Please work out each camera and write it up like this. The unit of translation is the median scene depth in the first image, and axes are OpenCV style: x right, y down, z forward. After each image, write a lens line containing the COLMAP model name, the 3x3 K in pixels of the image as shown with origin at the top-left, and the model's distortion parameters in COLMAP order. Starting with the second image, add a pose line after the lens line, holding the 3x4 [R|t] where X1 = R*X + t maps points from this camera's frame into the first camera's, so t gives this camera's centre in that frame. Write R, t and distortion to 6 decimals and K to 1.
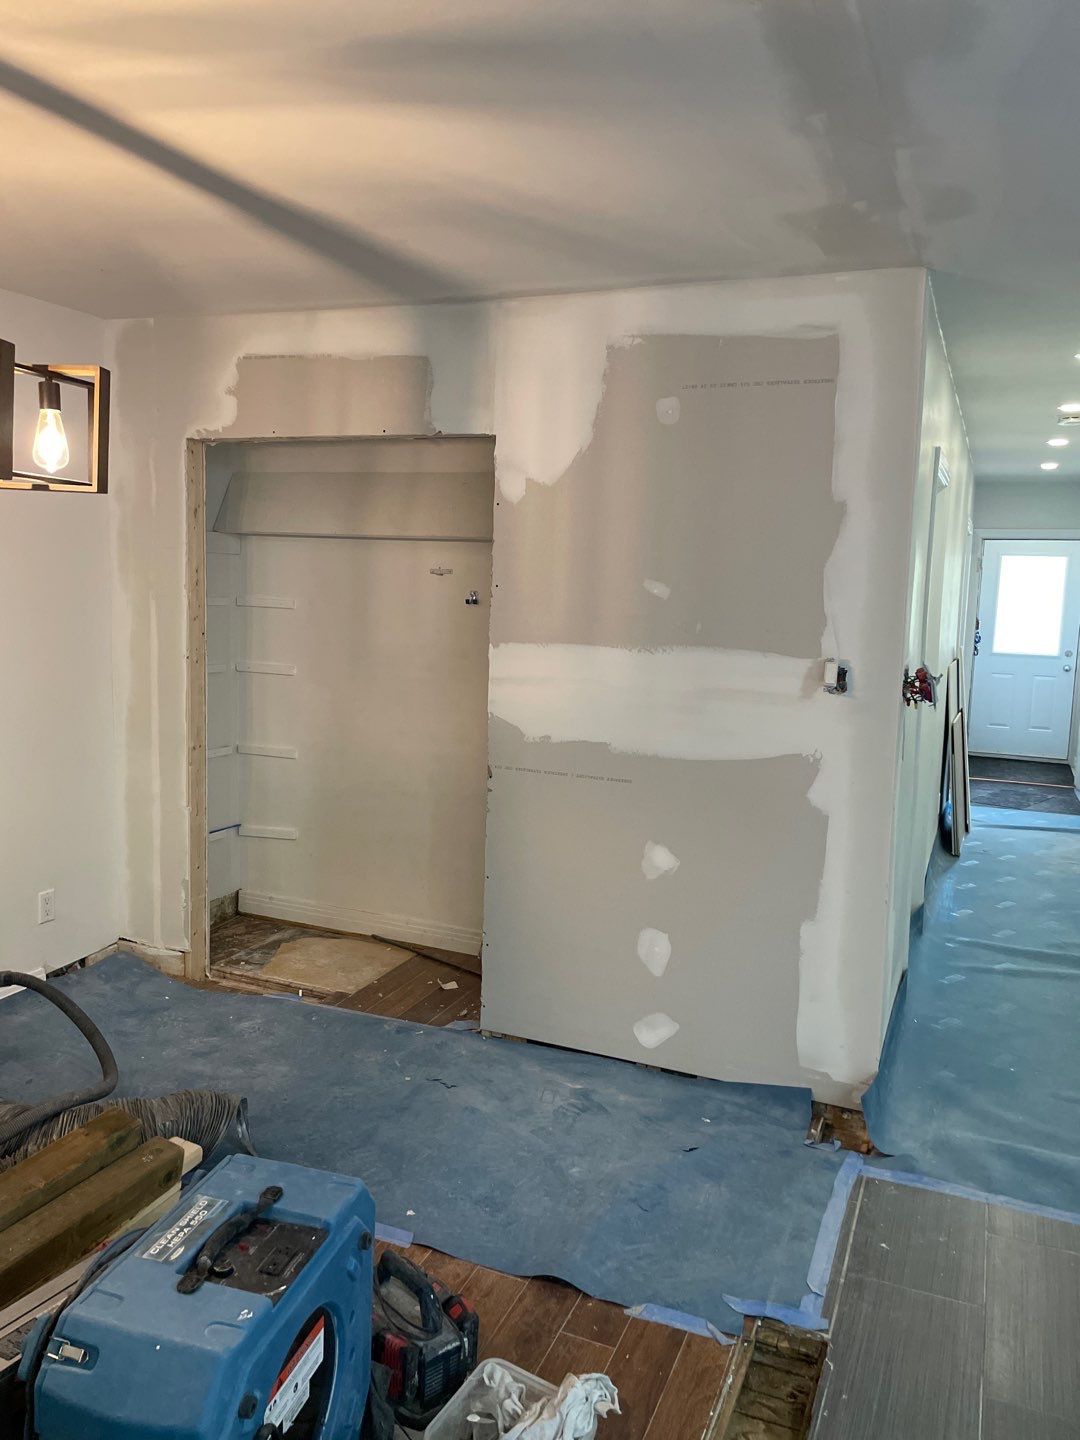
lens RADIAL K [[1107.6, 0, 545.9], [0, 1107.6, 706.4], [0, 0, 1]] dist [0.063503, -0.094144]
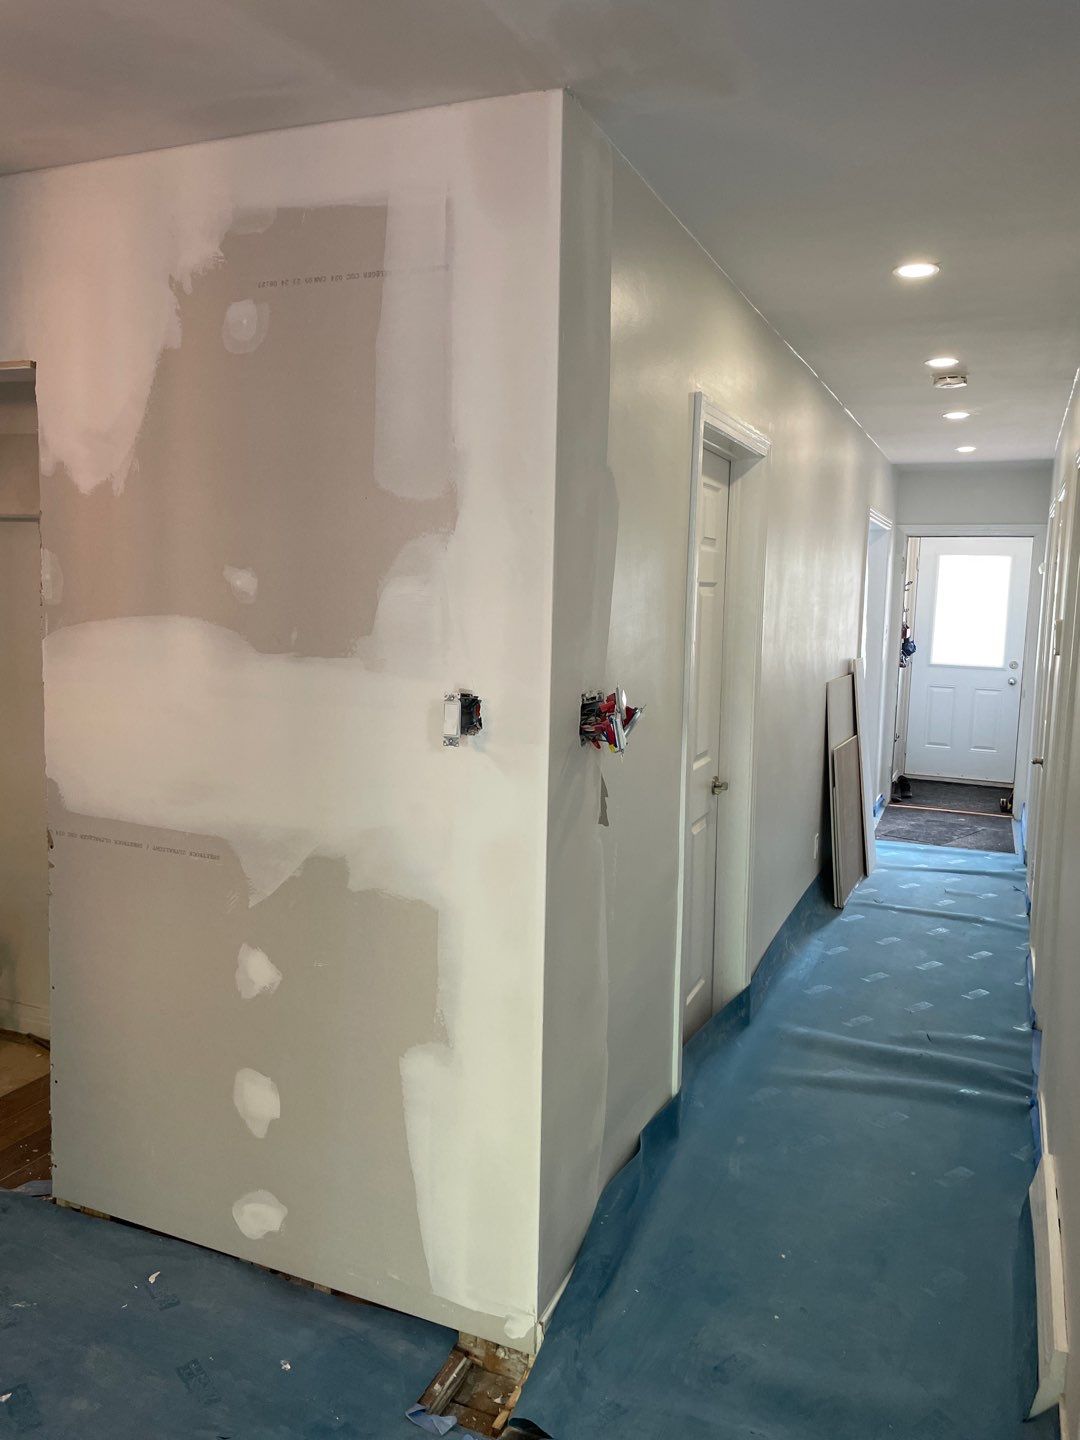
lens RADIAL K [[1107.6, 0, 545.9], [0, 1107.6, 706.4], [0, 0, 1]] dist [0.063503, -0.094144]
pose [[0.999981, -0.001806, -0.005881, 0.185683], [0.001756, 0.999963, -0.008477, -0.013760], [0.005896, 0.008466, 0.999947, 0.194868]]
